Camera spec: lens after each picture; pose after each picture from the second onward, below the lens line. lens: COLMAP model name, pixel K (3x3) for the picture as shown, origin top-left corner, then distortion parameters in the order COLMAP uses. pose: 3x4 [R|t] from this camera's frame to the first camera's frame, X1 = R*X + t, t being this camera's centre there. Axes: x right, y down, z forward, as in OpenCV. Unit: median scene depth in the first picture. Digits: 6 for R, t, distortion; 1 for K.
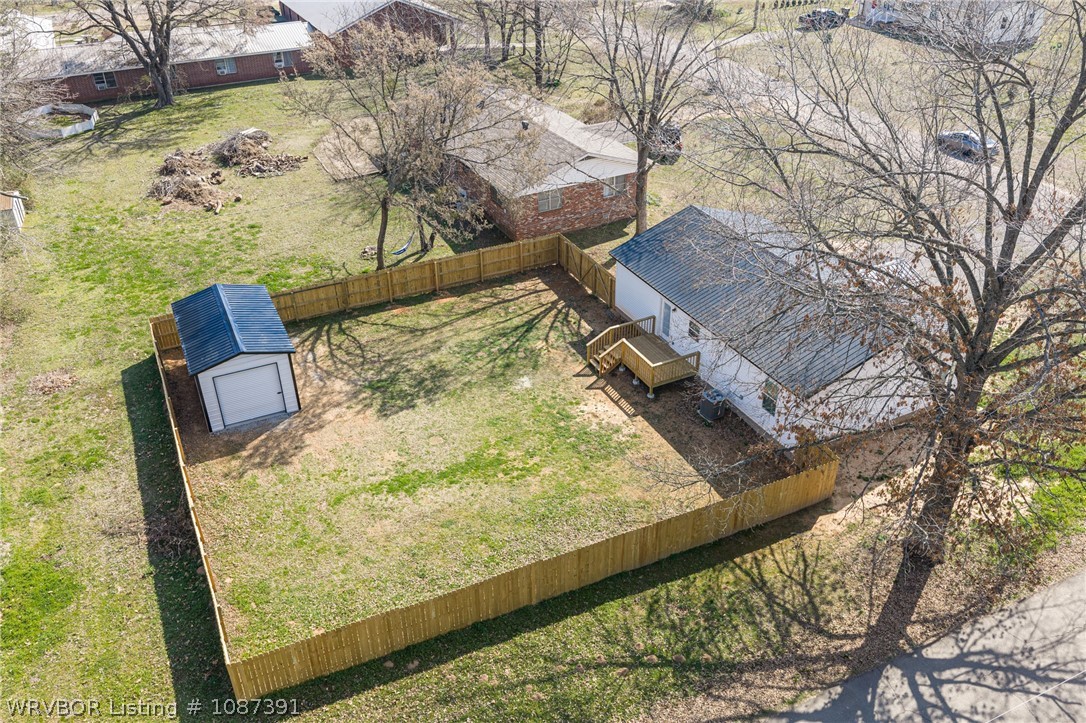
lens RADIAL K [[895.7, 0, 549.5], [0, 895.7, 358.3], [0, 0, 1]] dist [0.009183, -0.007722]
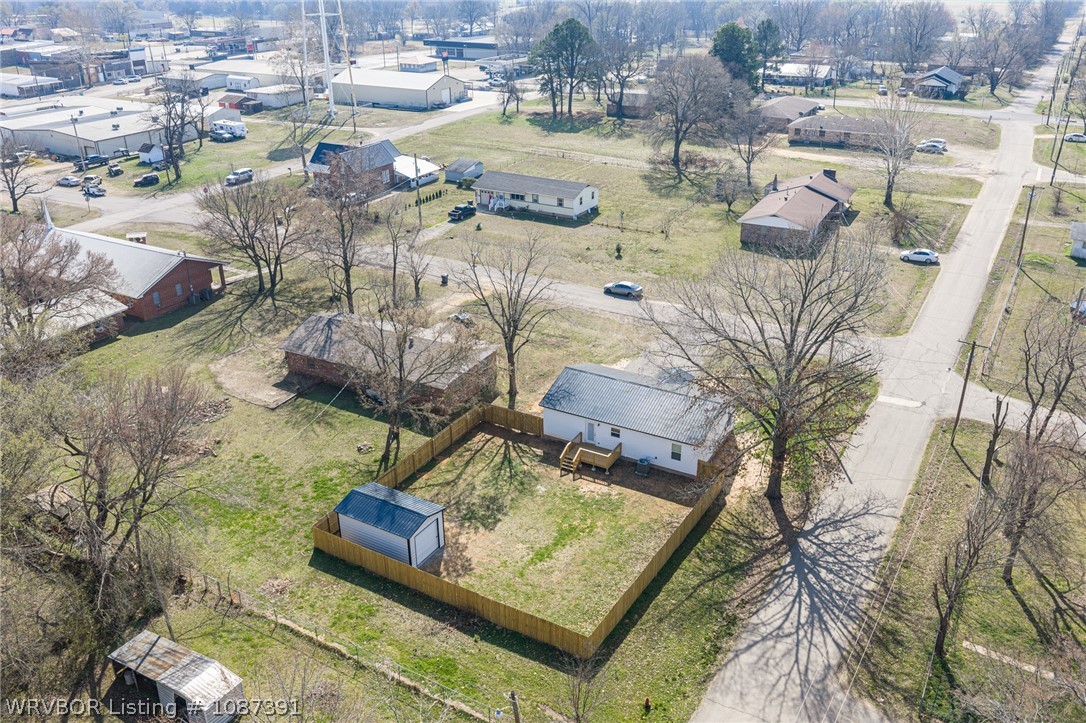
lens RADIAL K [[895.7, 0, 545.6], [0, 895.7, 363.9], [0, 0, 1]] dist [0.009183, -0.007722]
pose [[0.834106, -0.236803, 0.498189, -0.888529], [0.295794, 0.954345, -0.041613, -0.138121], [-0.465590, 0.182071, 0.866069, -0.585465]]
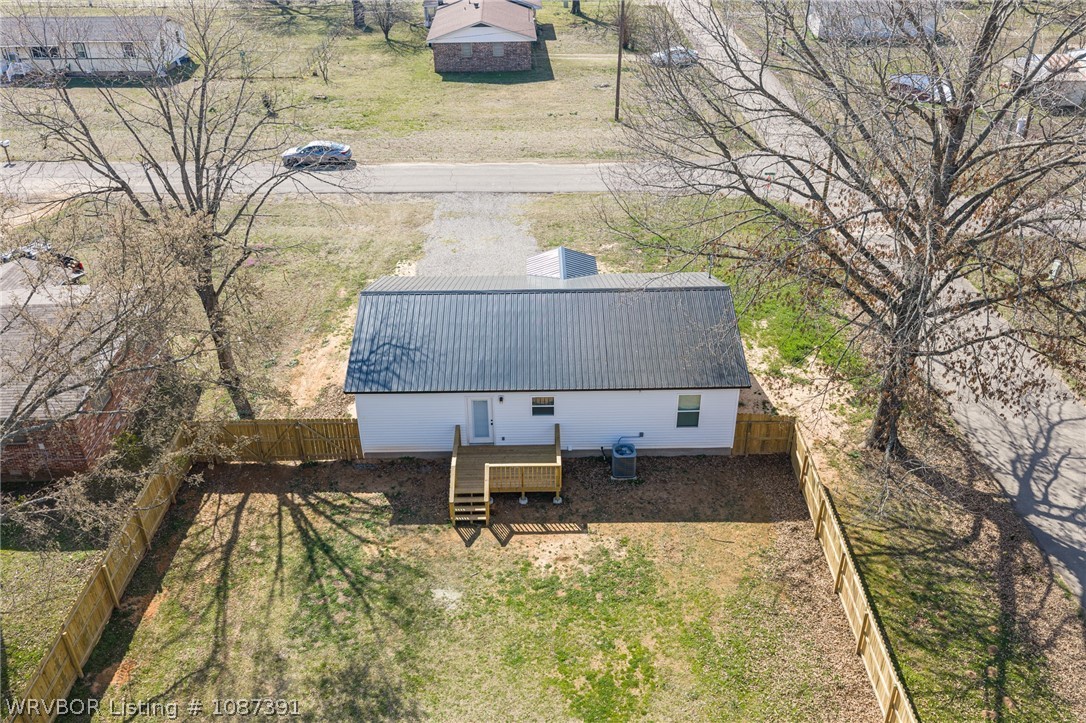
lens RADIAL K [[895.7, 0, 547.1], [0, 895.7, 364.4], [0, 0, 1]] dist [0.009183, -0.007722]
pose [[0.438566, -0.460229, 0.771913, -0.477025], [0.478851, 0.846510, 0.232643, -0.265706], [-0.760501, 0.267601, 0.591632, 0.528906]]
